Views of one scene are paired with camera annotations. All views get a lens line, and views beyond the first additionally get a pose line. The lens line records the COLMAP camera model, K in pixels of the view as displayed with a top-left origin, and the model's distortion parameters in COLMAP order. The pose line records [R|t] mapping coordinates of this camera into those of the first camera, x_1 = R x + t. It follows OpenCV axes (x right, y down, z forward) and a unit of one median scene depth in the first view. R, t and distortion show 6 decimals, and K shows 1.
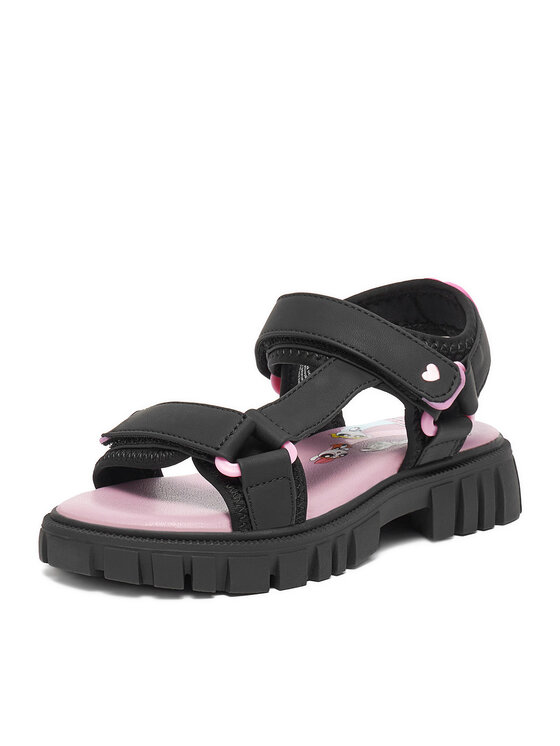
lens RADIAL K [[2345.4, 0, 280.0], [0, 2345.4, 373.0], [0, 0, 1]] dist [0.048349, -0.038652]
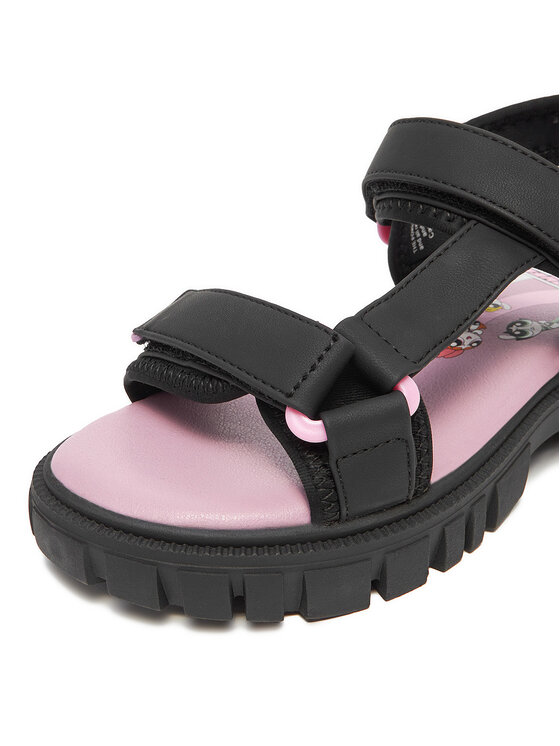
lens RADIAL K [[1232.8, 0, 280.0], [0, 1232.8, 373.0], [0, 0, 1]] dist [0.031083, -0.012278]
pose [[0.996680, 0.022585, -0.078222, -0.004138], [-0.006423, 0.979573, 0.200986, -0.036586], [0.081163, -0.199816, 0.976466, 0.674113]]
